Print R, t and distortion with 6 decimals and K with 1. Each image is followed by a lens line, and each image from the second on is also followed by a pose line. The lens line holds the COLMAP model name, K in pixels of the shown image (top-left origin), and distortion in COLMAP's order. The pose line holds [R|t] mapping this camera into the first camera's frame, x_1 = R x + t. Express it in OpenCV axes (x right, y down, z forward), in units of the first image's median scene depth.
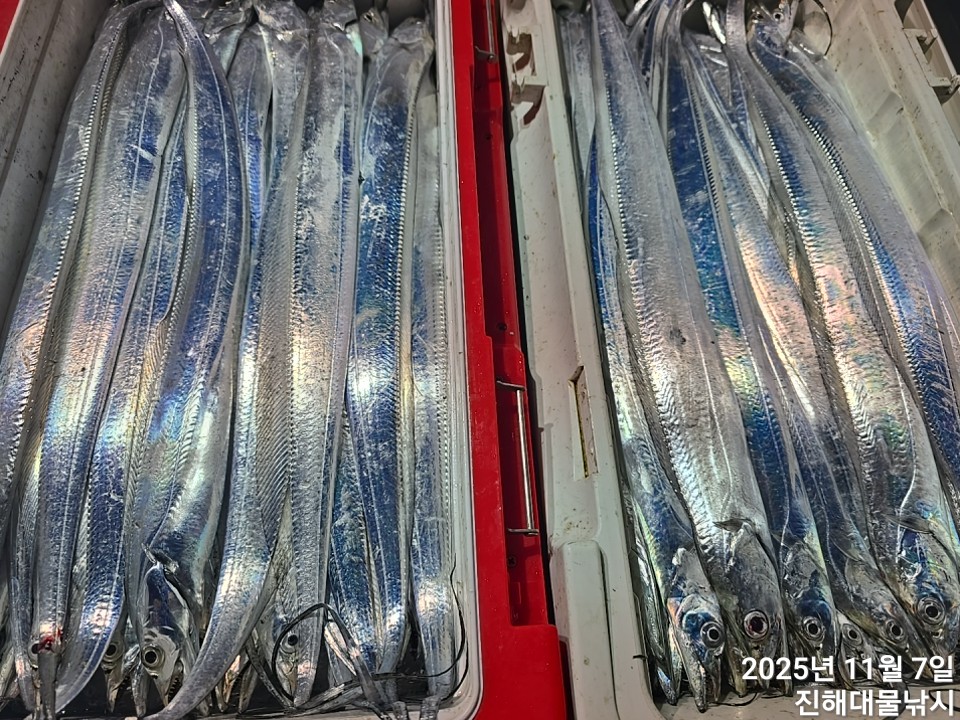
lens RADIAL K [[654.7, 0, 480.0], [0, 654.7, 360.0], [0, 0, 1]] dist [0.018520, -0.030866]
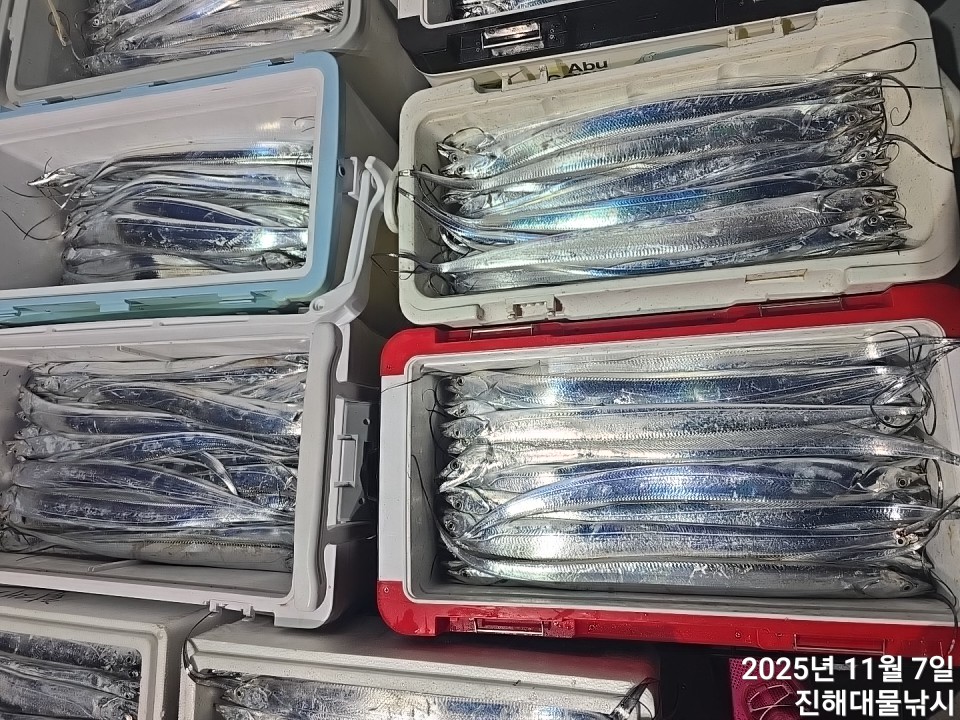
lens RADIAL K [[646.4, 0, 480.0], [0, 646.4, 360.0], [0, 0, 1]] dist [0.040978, -0.050278]
pose [[0.016323, -0.993587, 0.111882, -0.312493], [0.990221, 0.031569, 0.135886, -0.990132], [-0.138546, 0.108570, 0.984387, -0.758686]]
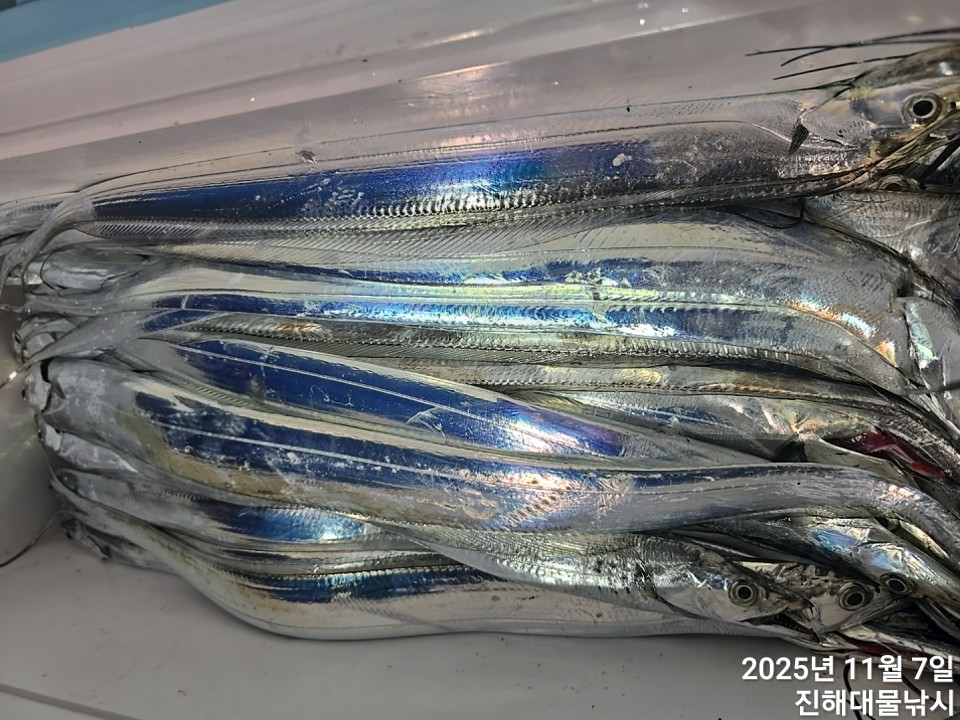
lens RADIAL K [[638.3, 0, 480.0], [0, 638.3, 360.0], [0, 0, 1]] dist [0.044842, -0.054458]
pose [[-0.094019, -0.972188, -0.214503, 0.809812], [0.994105, -0.103363, 0.032740, -1.710908], [-0.054001, -0.210161, 0.976174, 1.253975]]
